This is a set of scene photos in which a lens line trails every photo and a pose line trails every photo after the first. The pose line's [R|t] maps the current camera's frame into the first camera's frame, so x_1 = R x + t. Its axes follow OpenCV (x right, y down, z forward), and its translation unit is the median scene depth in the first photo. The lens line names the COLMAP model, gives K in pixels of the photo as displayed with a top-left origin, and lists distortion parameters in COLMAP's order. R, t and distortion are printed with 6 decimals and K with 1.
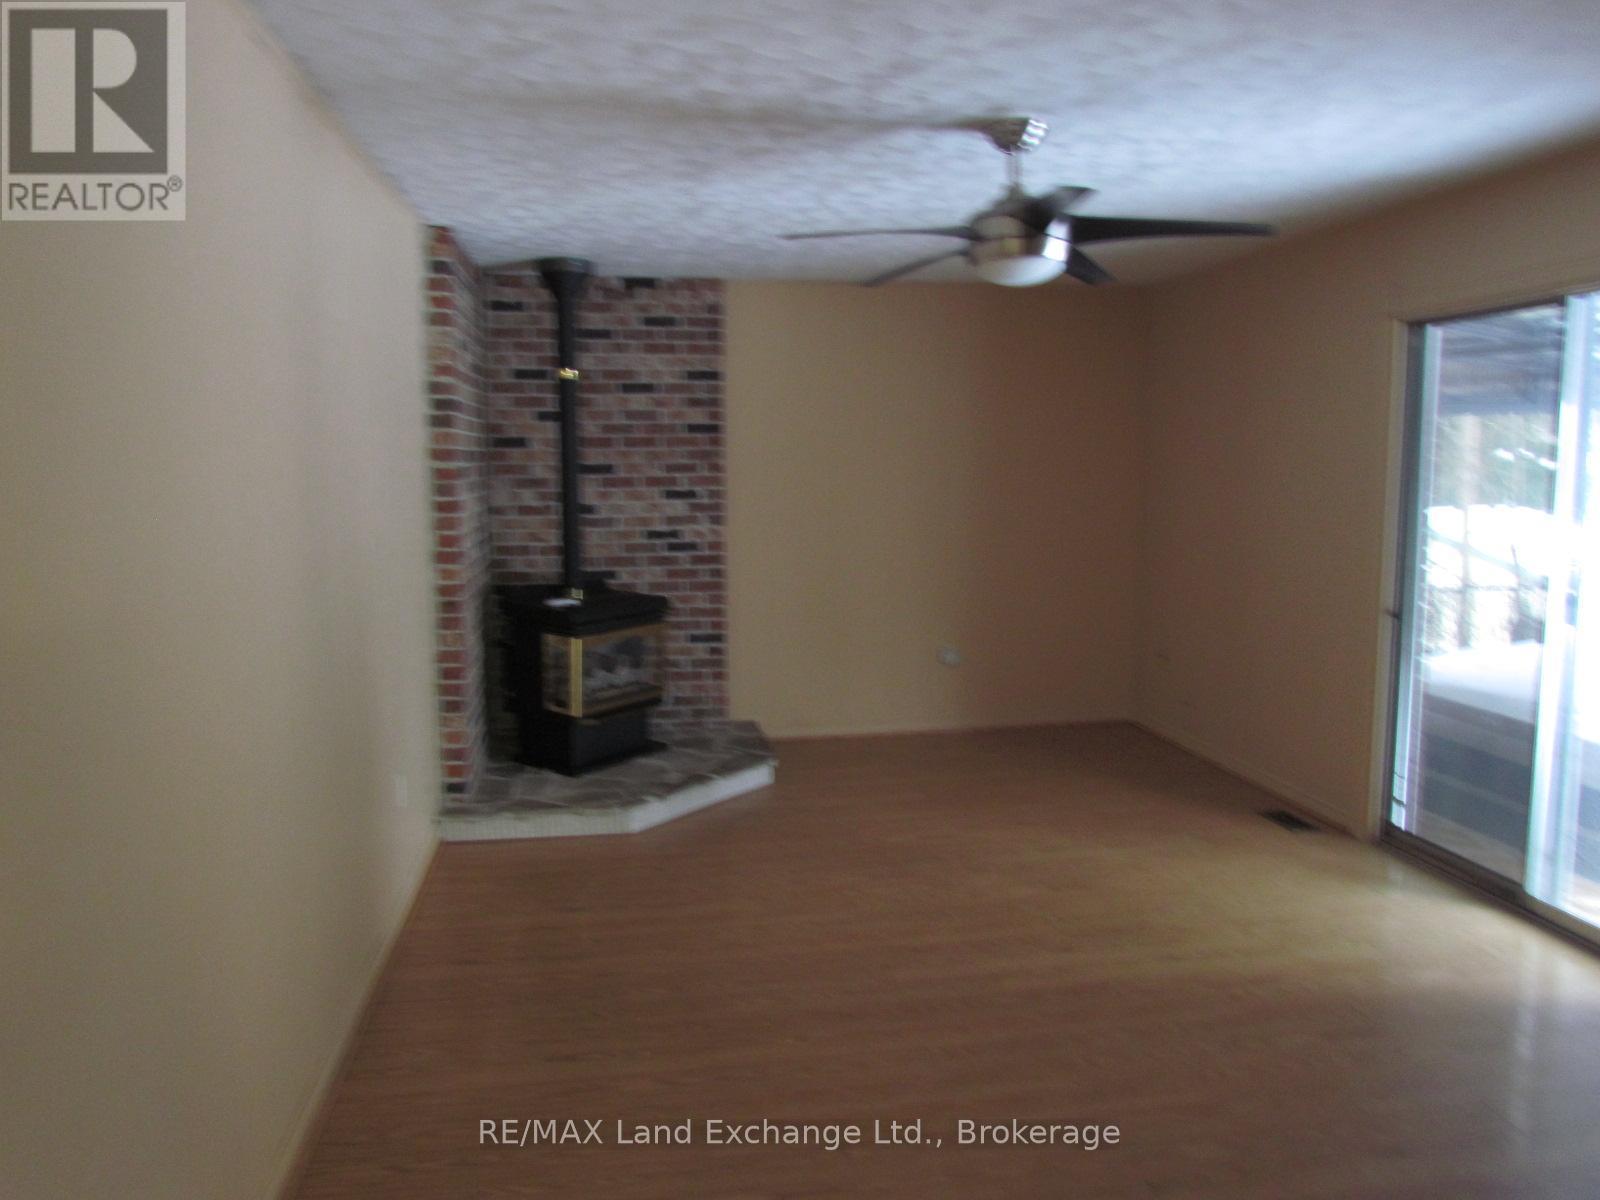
lens RADIAL K [[1141.1, 0, 800.0], [0, 1141.1, 600.0], [0, 0, 1]] dist [-0.026663, 0.003339]
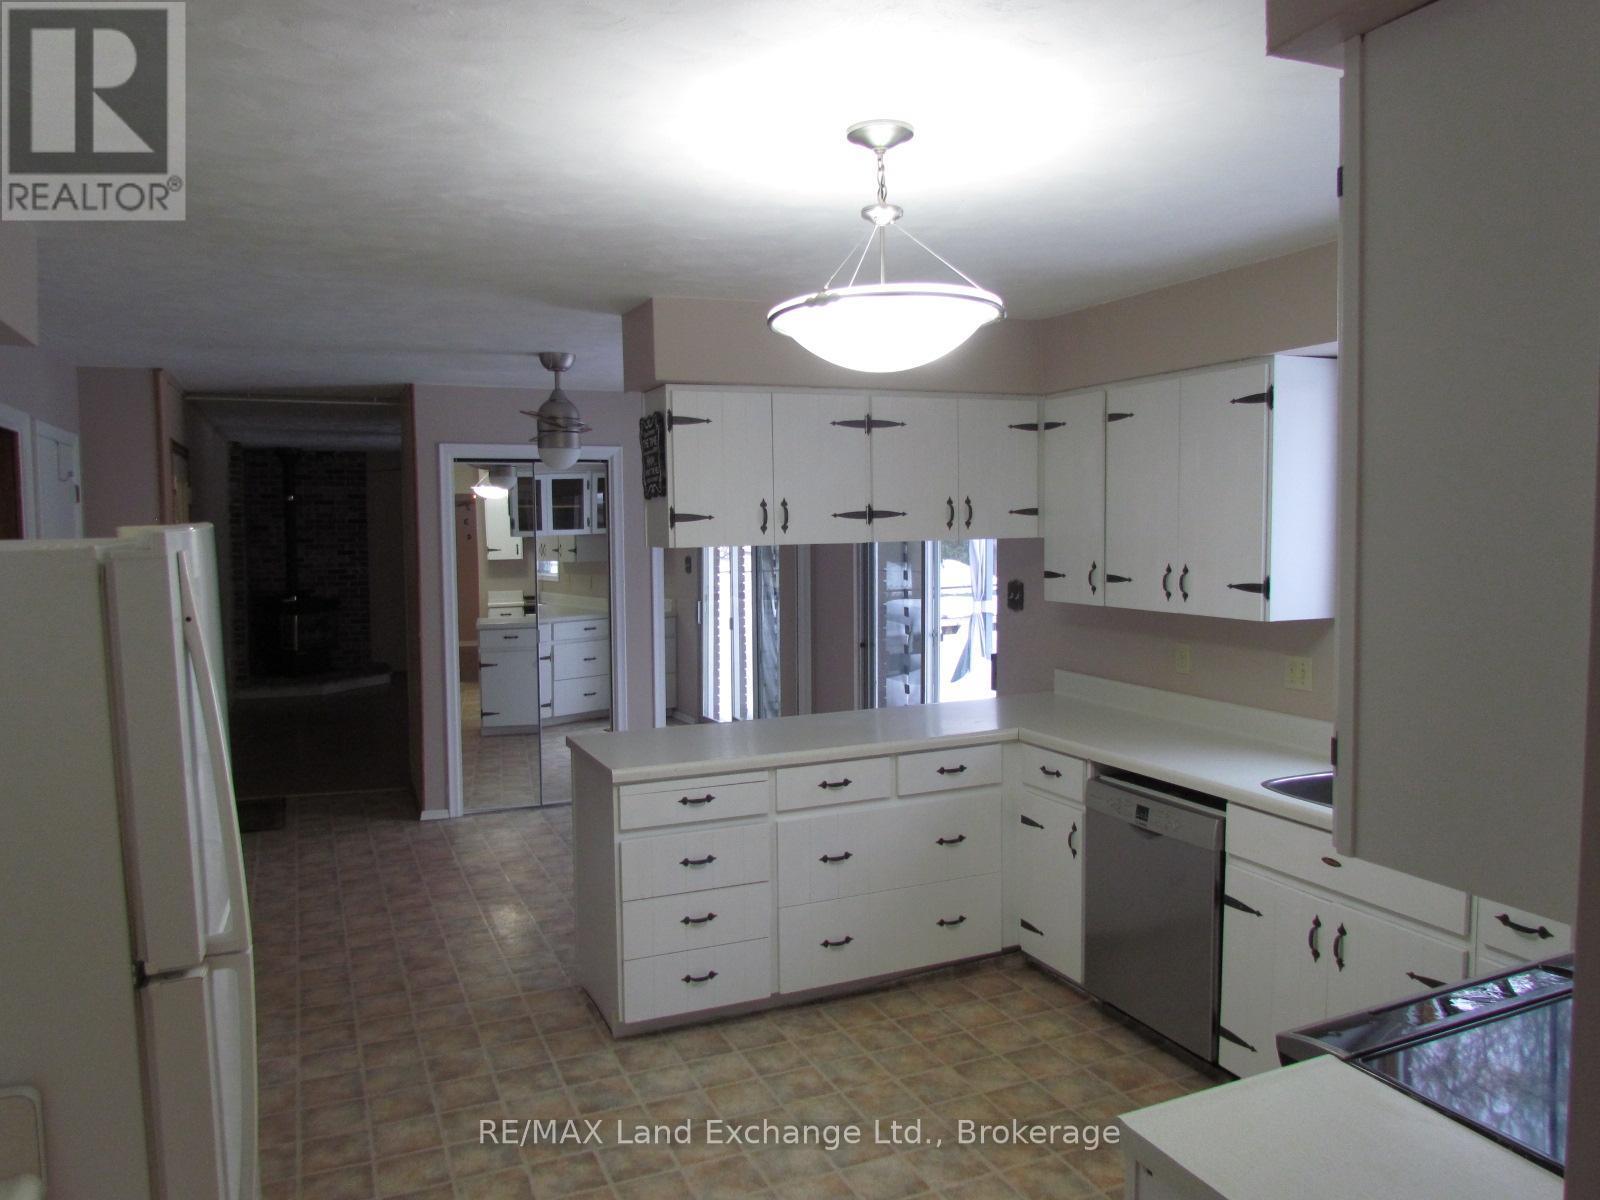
lens RADIAL K [[1132.0, 0, 800.0], [0, 1132.0, 600.0], [0, 0, 1]] dist [-0.036749, -0.002763]
pose [[0.969036, -0.017494, 0.246299, 0.222598], [0.030976, 0.998220, -0.050969, 0.145688], [-0.244968, 0.057020, 0.967853, -1.388637]]
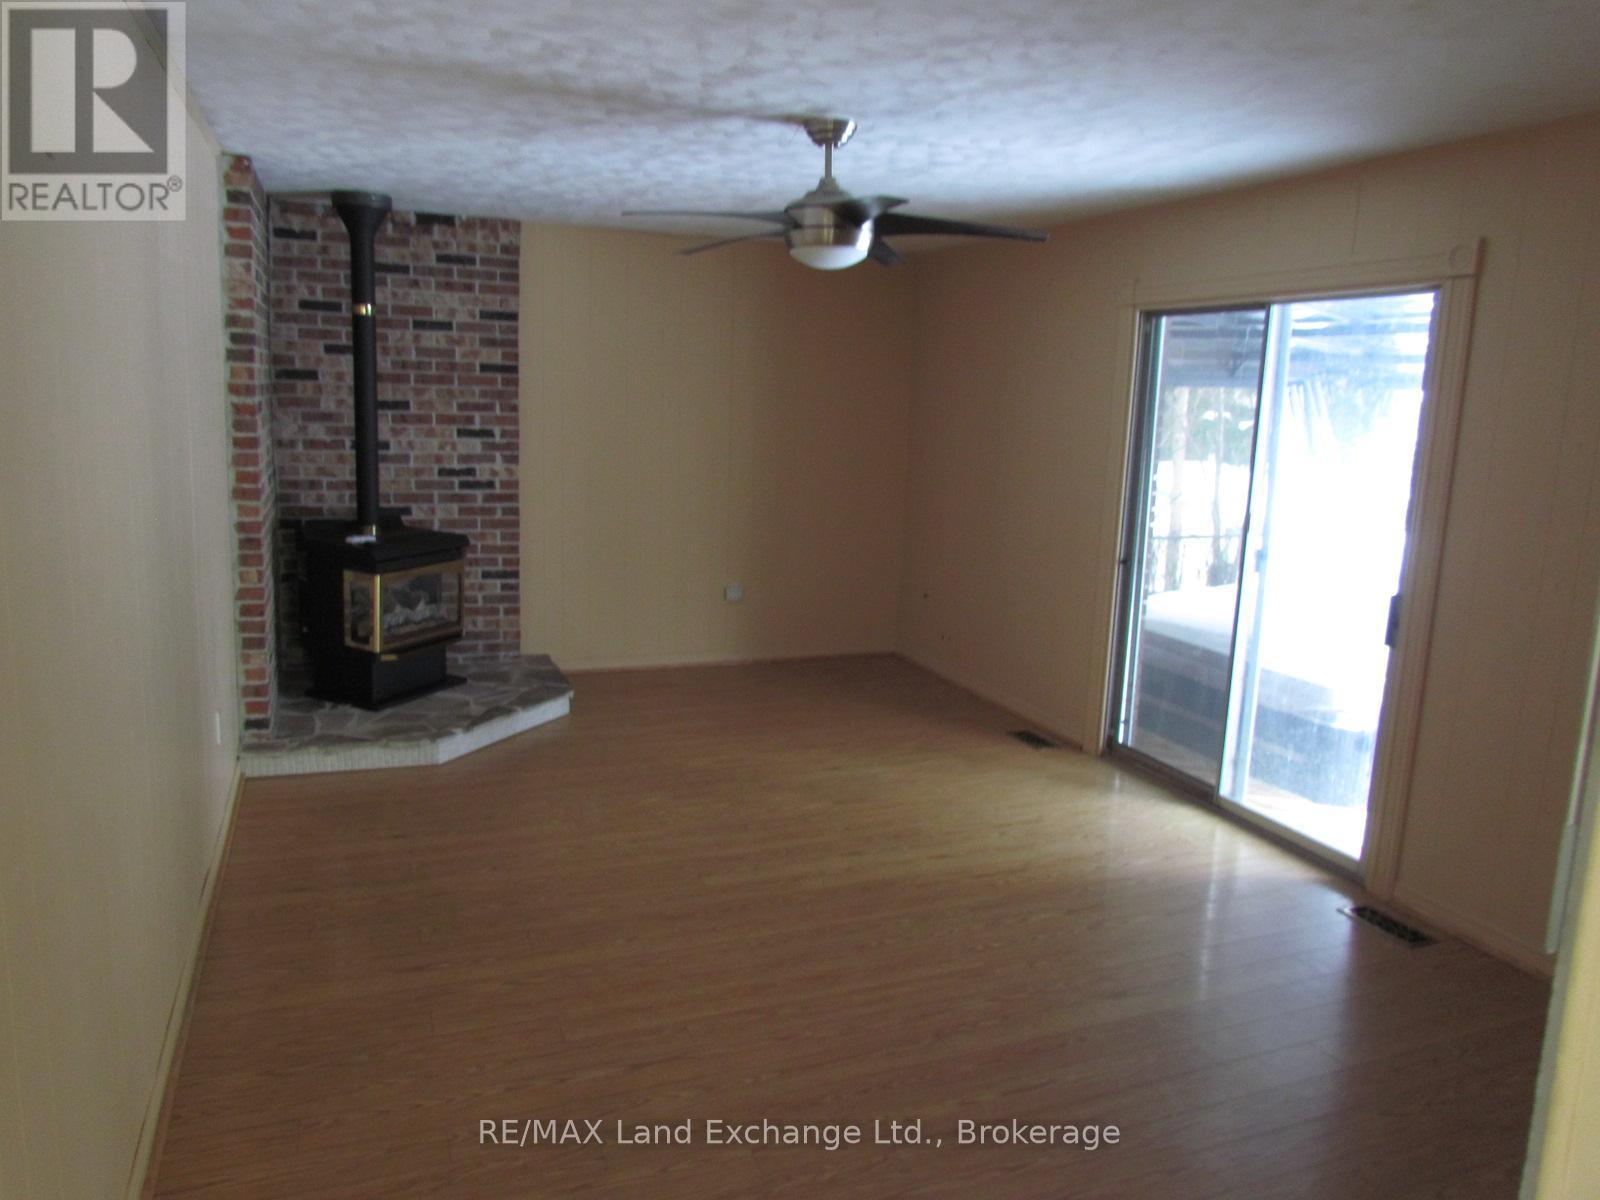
lens RADIAL K [[1132.0, 0, 800.0], [0, 1132.0, 600.0], [0, 0, 1]] dist [-0.036749, -0.002763]
pose [[0.976413, 0.003310, 0.215884, -0.044967], [-0.016635, 0.998064, 0.059932, -0.010516], [-0.215268, -0.062109, 0.974578, -0.056798]]
